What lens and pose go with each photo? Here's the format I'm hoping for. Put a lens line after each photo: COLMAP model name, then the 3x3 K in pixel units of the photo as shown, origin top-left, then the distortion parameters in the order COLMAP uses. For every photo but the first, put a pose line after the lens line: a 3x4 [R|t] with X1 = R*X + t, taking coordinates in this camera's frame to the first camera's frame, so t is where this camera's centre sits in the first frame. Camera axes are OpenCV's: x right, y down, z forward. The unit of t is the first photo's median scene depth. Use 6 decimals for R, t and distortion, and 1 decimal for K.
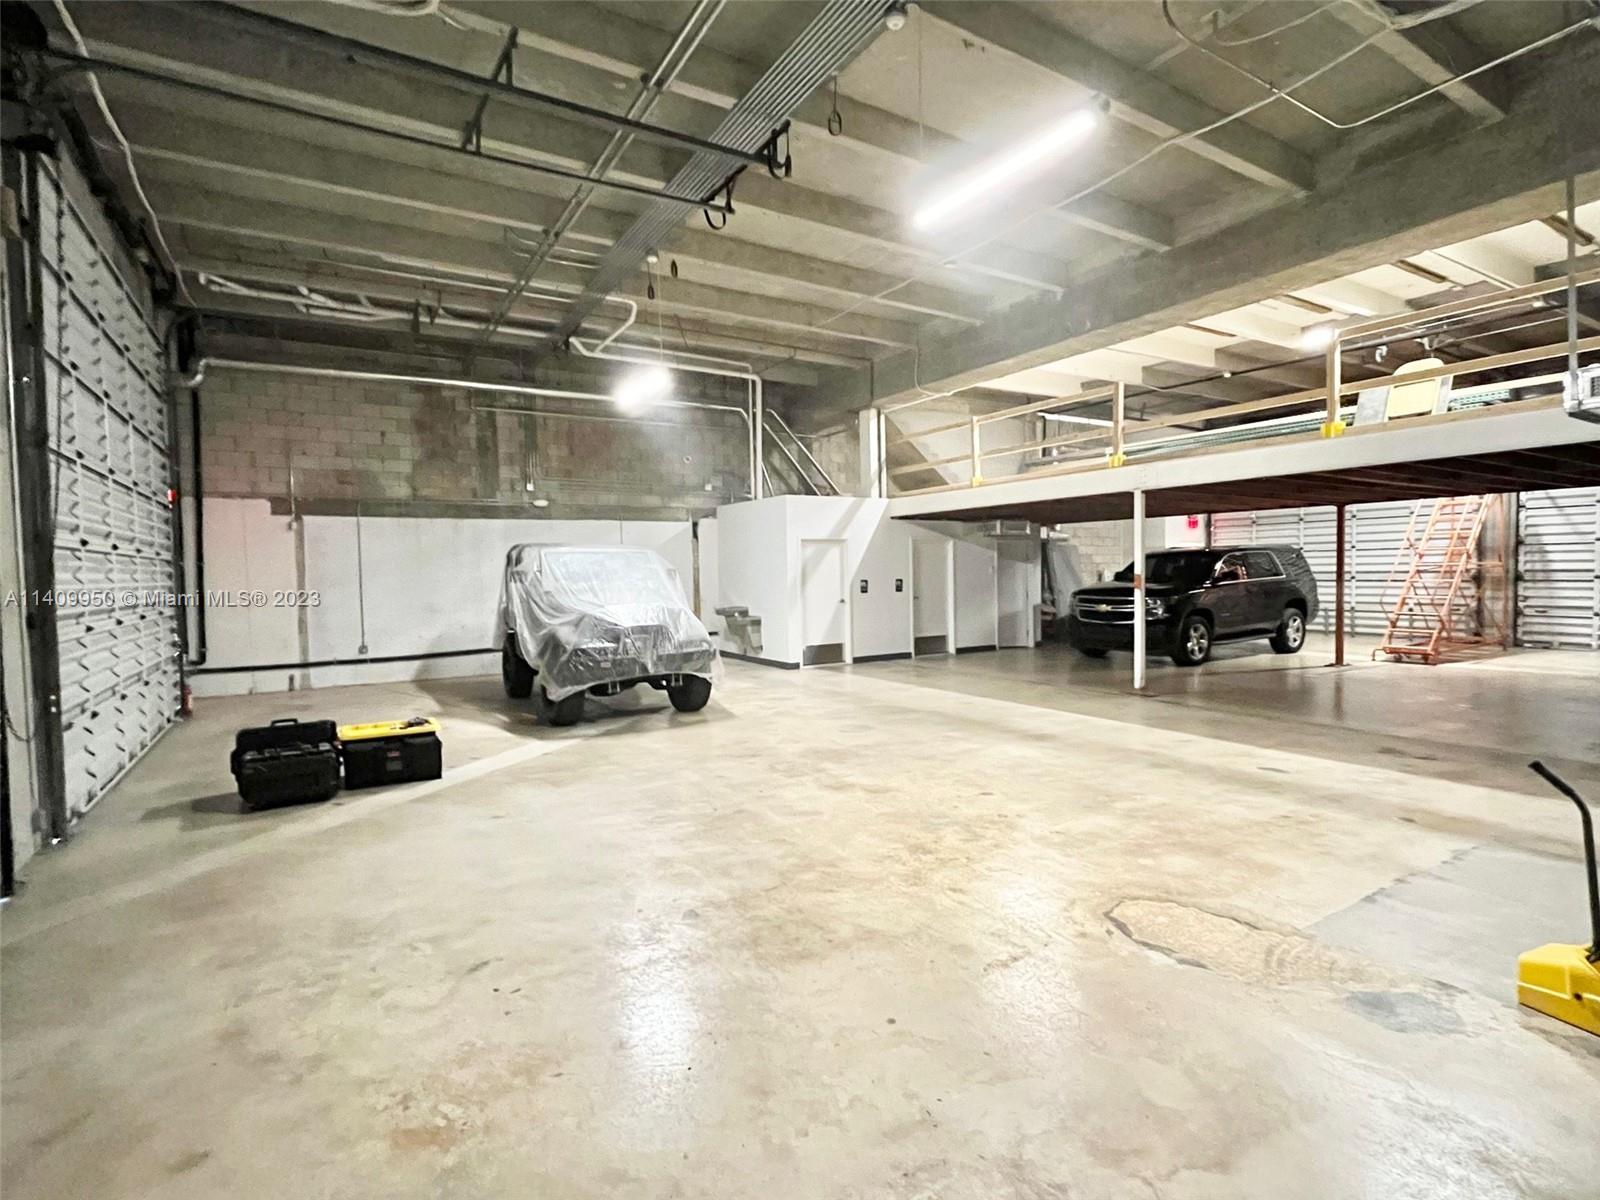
lens RADIAL K [[784.7, 0, 800.0], [0, 784.7, 600.0], [0, 0, 1]] dist [-0.005836, -0.000627]
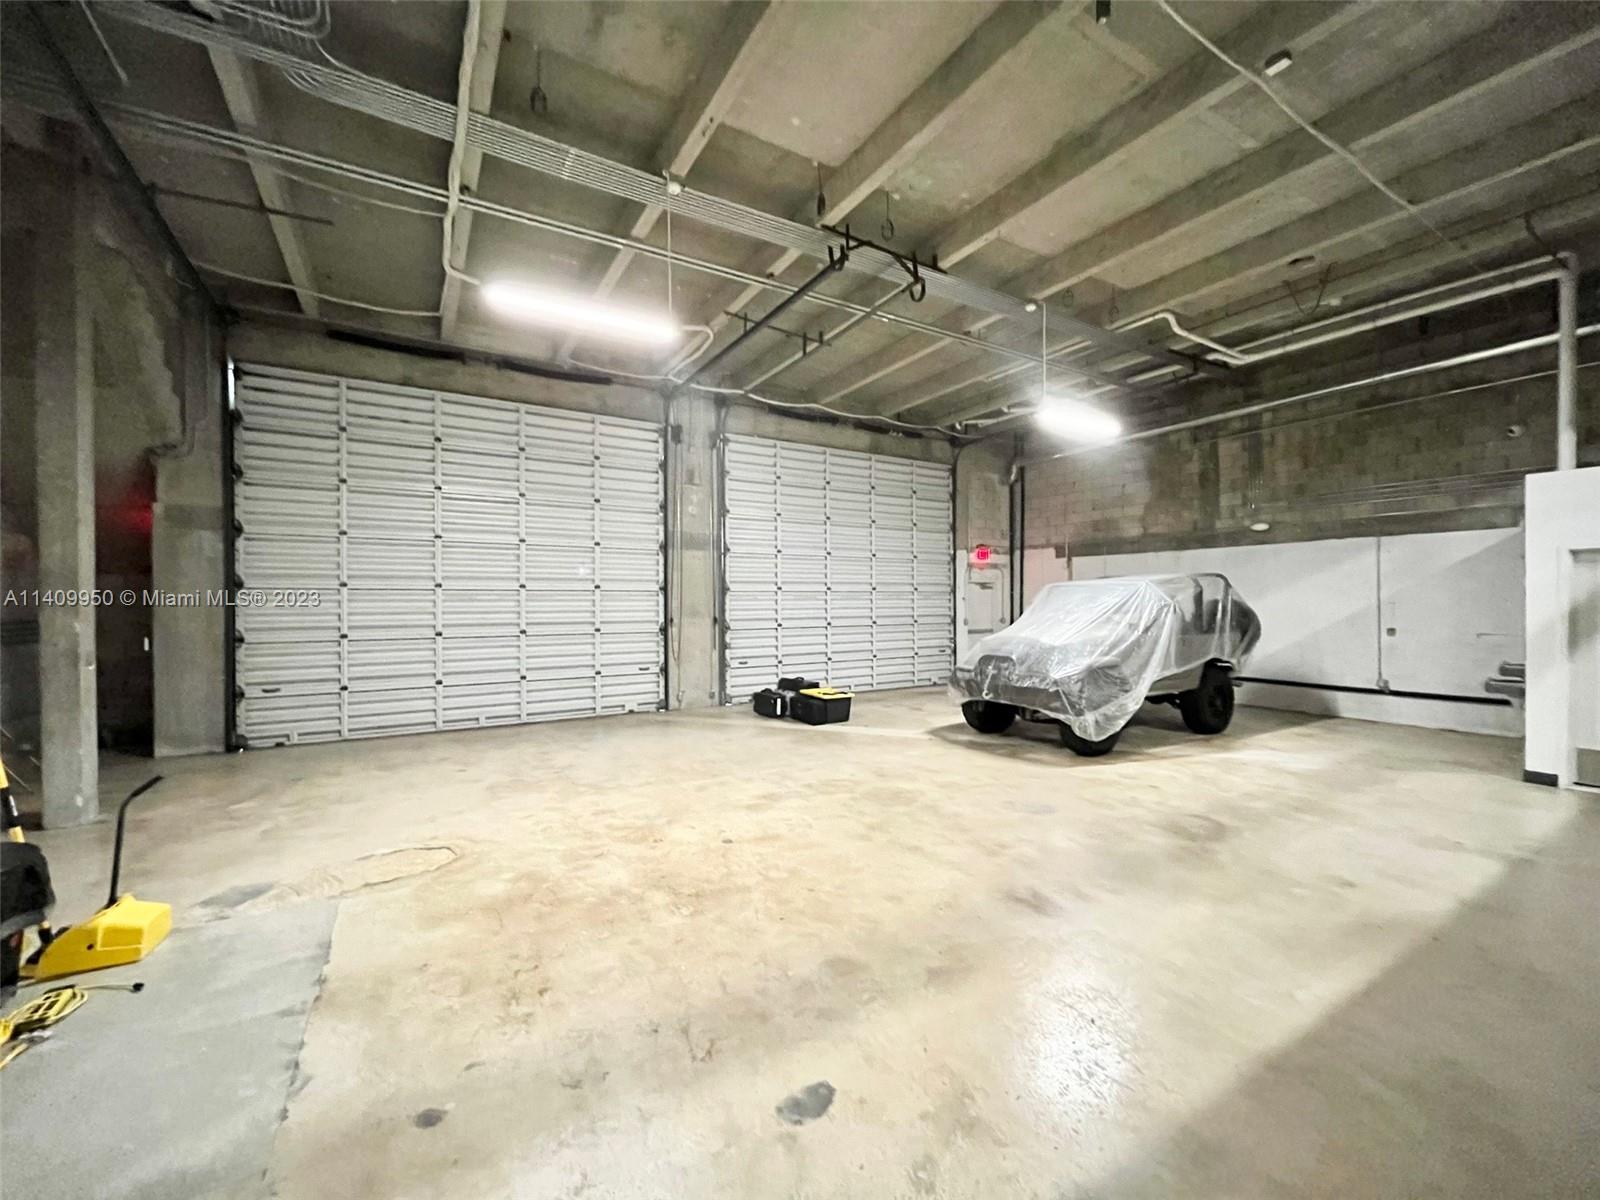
lens RADIAL K [[648.1, 0, 796.3], [0, 648.1, 602.5], [0, 0, 1]] dist [-0.000632, -0.000098]
pose [[-0.007159, 0.022521, -0.999721, 1.086472], [-0.032308, 0.999219, 0.022741, -0.081910], [0.999452, 0.032462, -0.006426, 1.112639]]
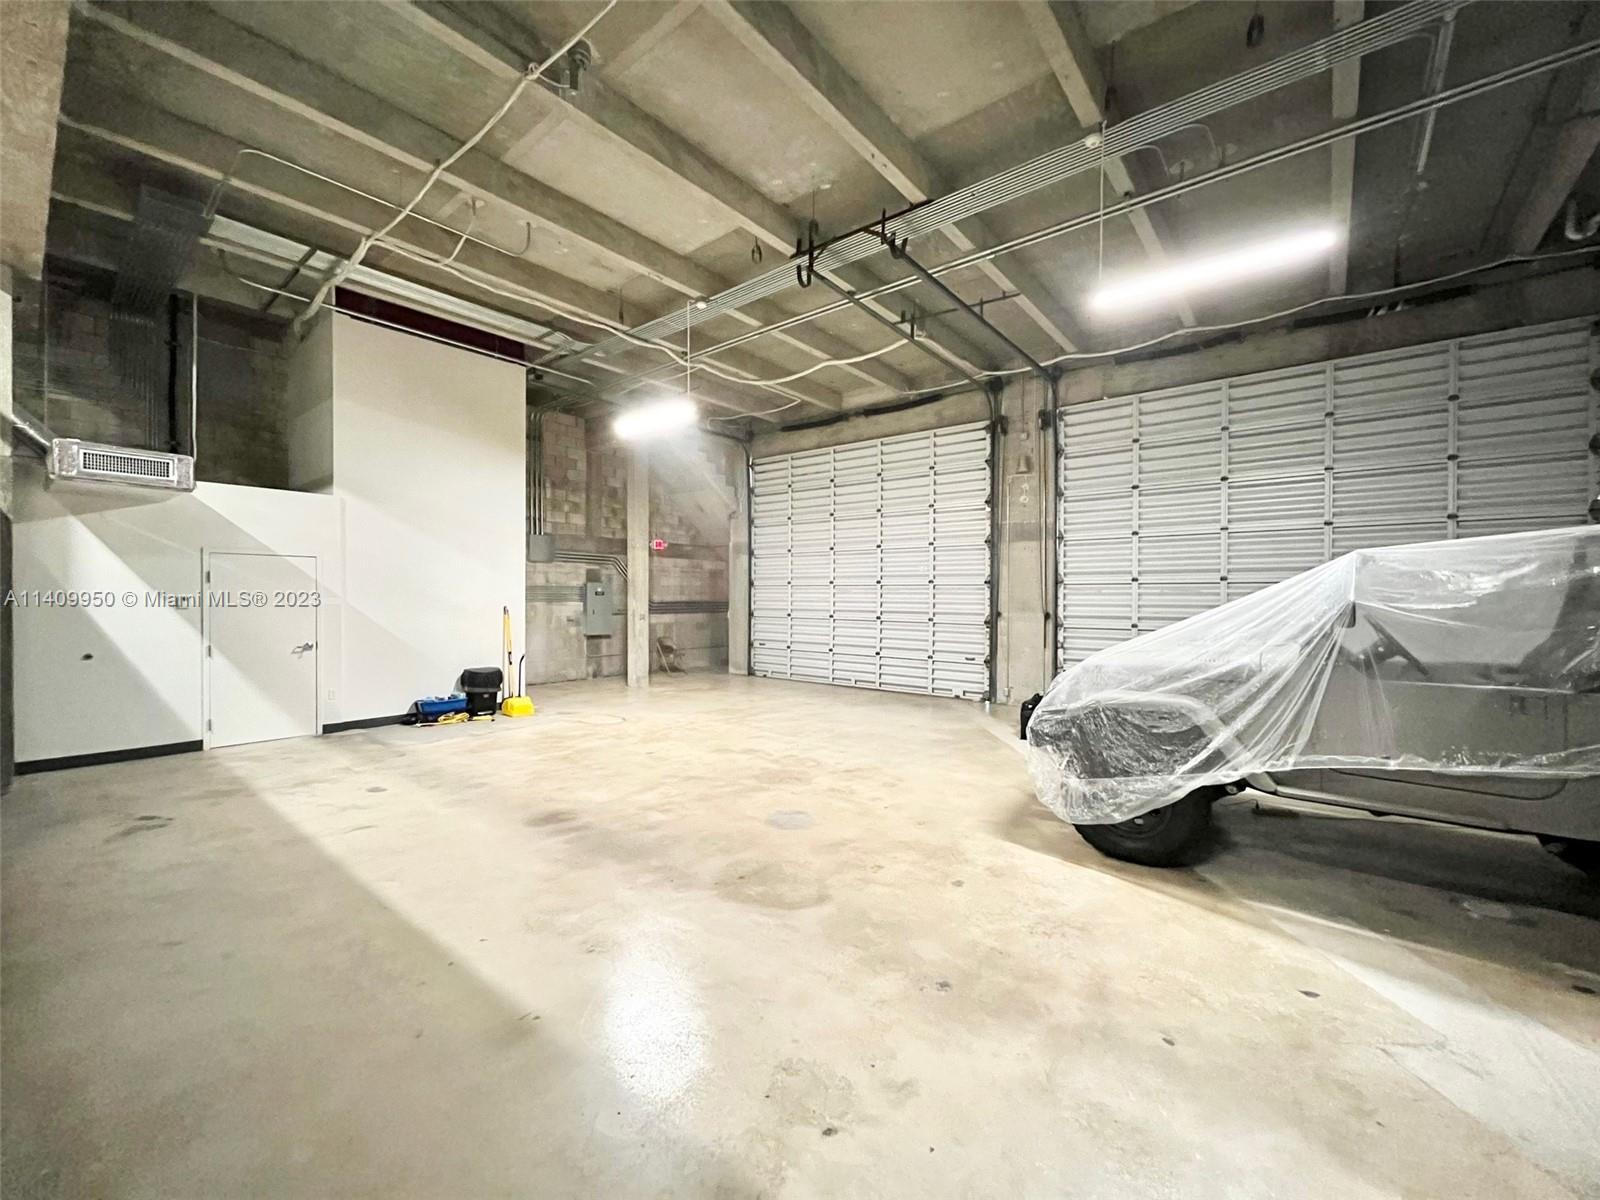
lens RADIAL K [[648.1, 0, 796.3], [0, 648.1, 602.5], [0, 0, 1]] dist [-0.000632, -0.000098]
pose [[-0.944007, 0.018928, -0.329383, 0.385901], [0.001928, 0.998652, 0.051863, -0.106967], [0.329921, 0.048324, -0.942771, 2.308893]]
